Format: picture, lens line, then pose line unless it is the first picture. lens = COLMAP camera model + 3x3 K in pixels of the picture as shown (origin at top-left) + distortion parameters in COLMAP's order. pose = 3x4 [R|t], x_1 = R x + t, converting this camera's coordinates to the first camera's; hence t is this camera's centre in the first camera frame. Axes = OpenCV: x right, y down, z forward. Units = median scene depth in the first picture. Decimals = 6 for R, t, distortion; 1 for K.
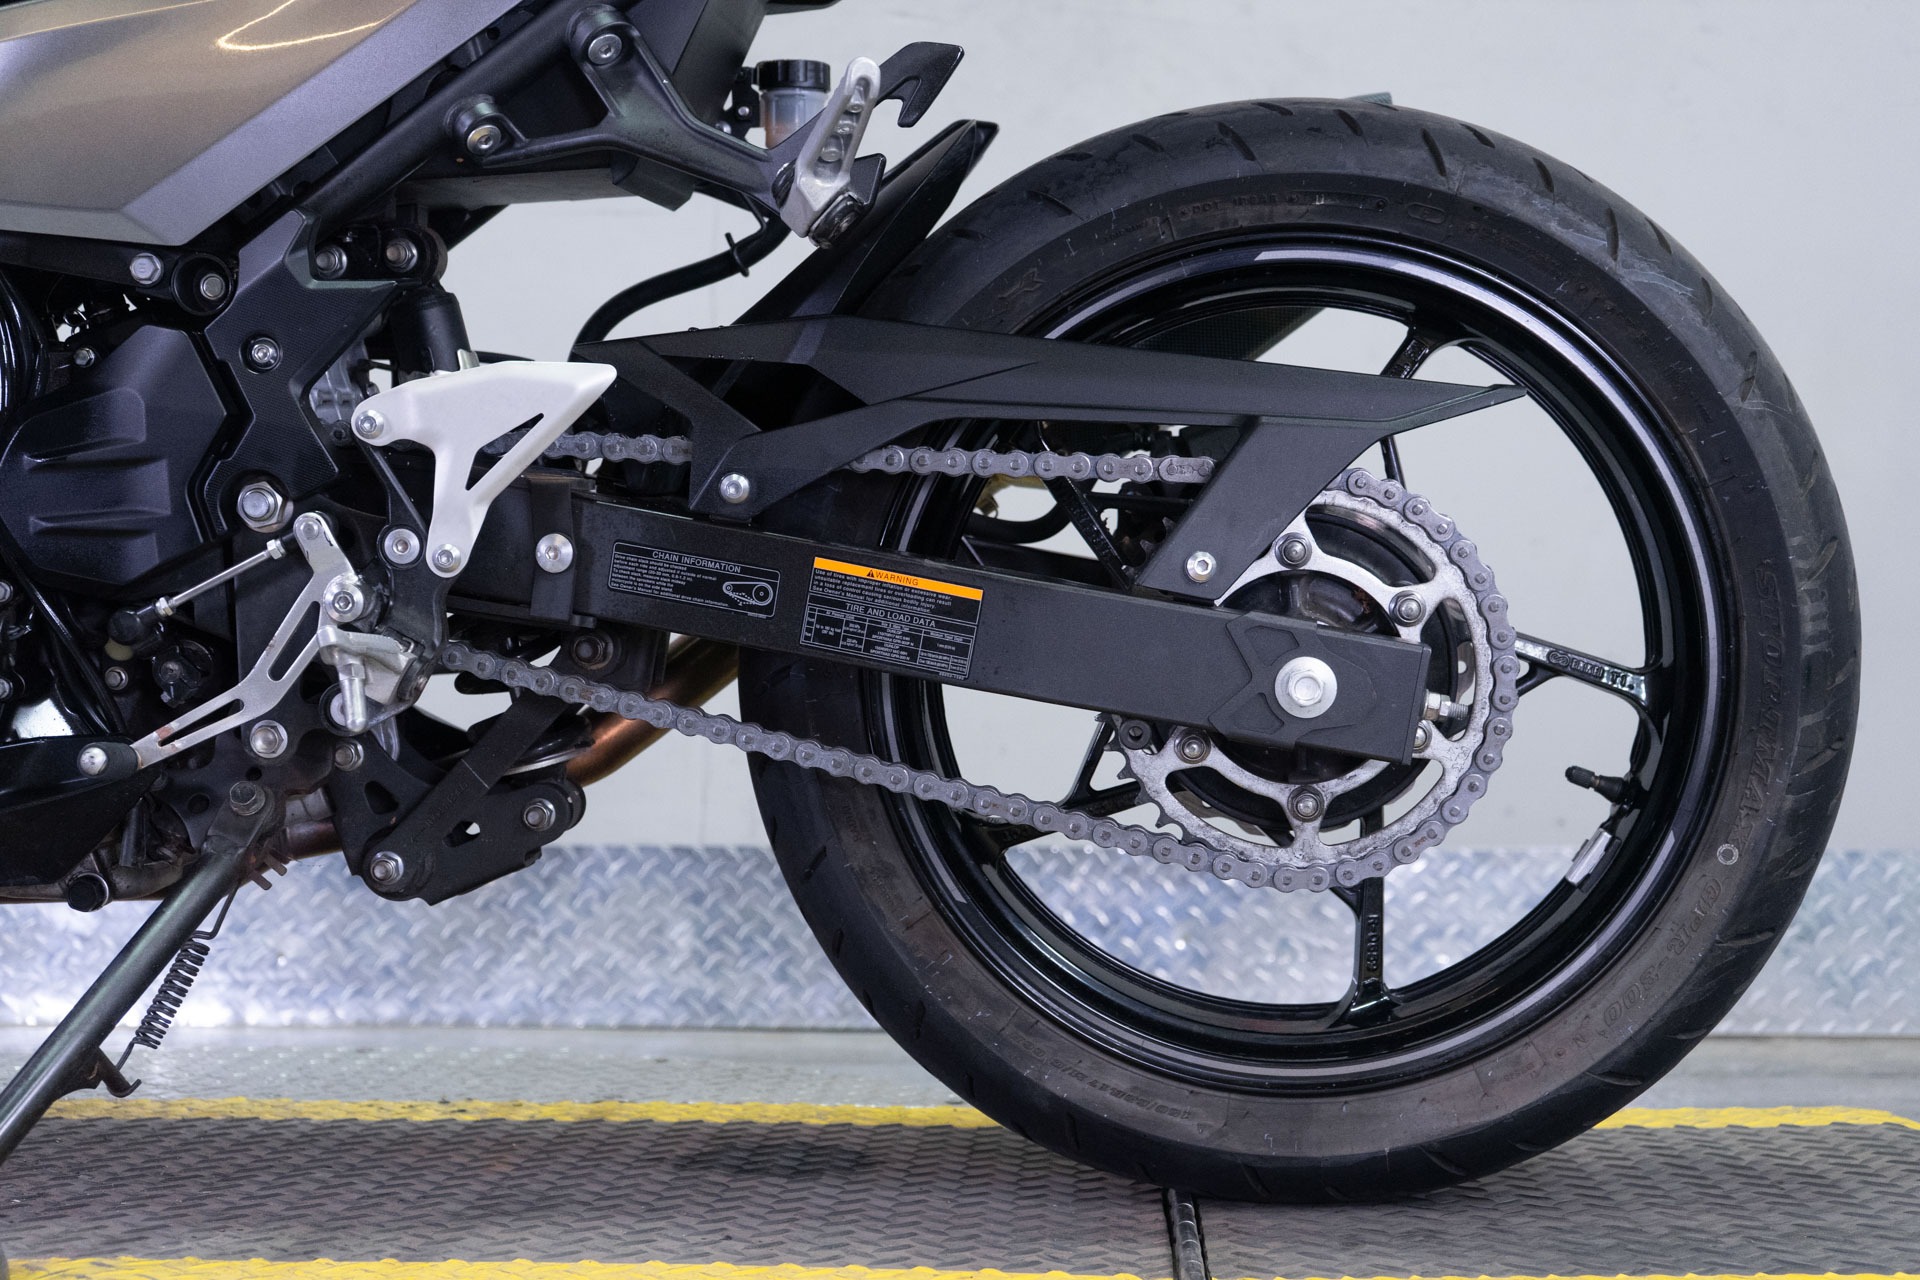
lens RADIAL K [[2738.9, 0, 958.6], [0, 2738.9, 643.1], [0, 0, 1]] dist [0.023974, 0.000000]
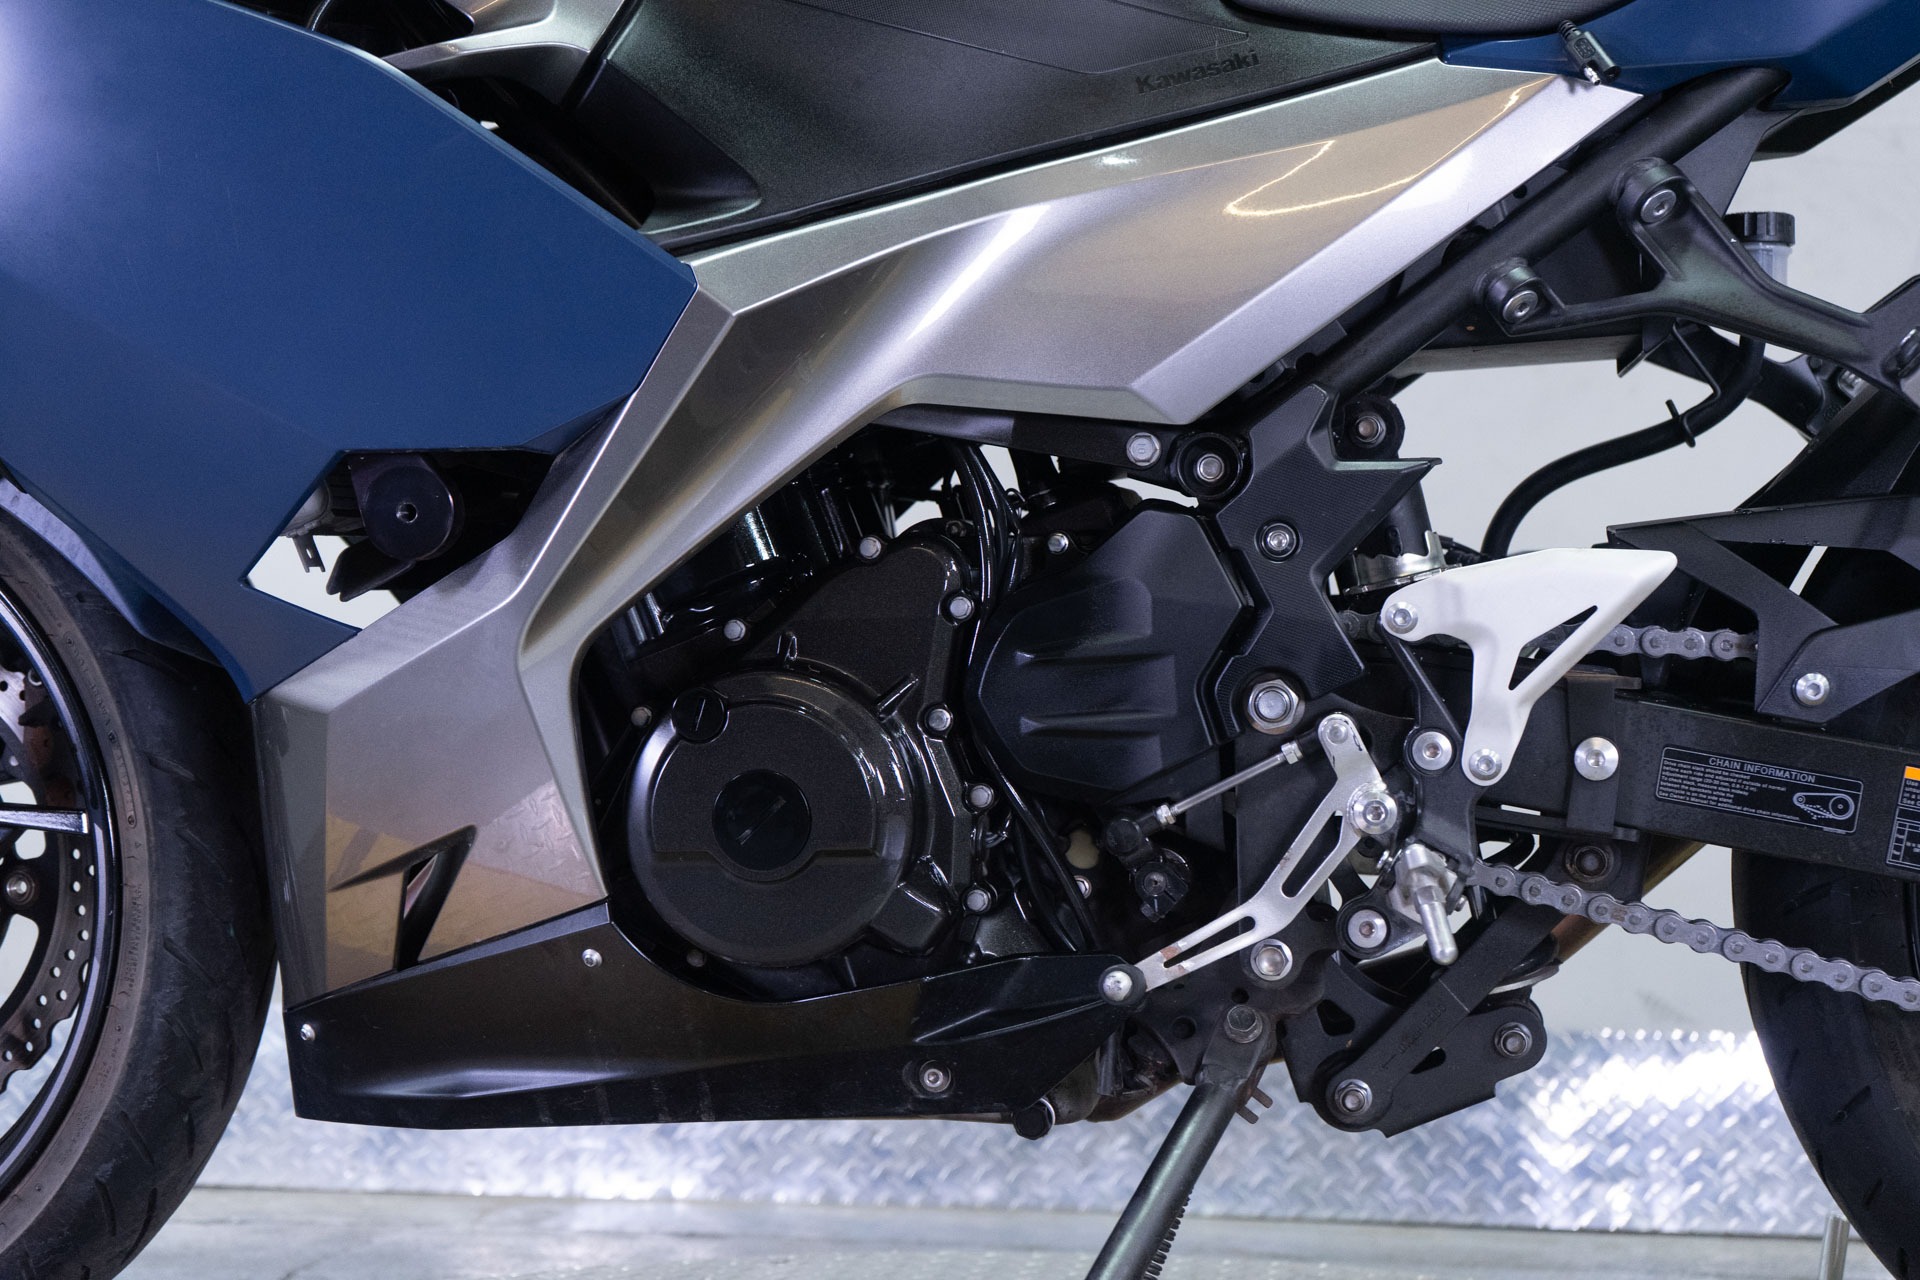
lens RADIAL K [[2738.9, 0, 955.0], [0, 2738.9, 636.9], [0, 0, 1]] dist [0.023974, 0.000000]
pose [[0.994728, 0.000991, -0.102540, -0.263166], [-0.006275, 0.998667, -0.051225, -0.025046], [0.102353, 0.051598, 0.993409, 0.074906]]
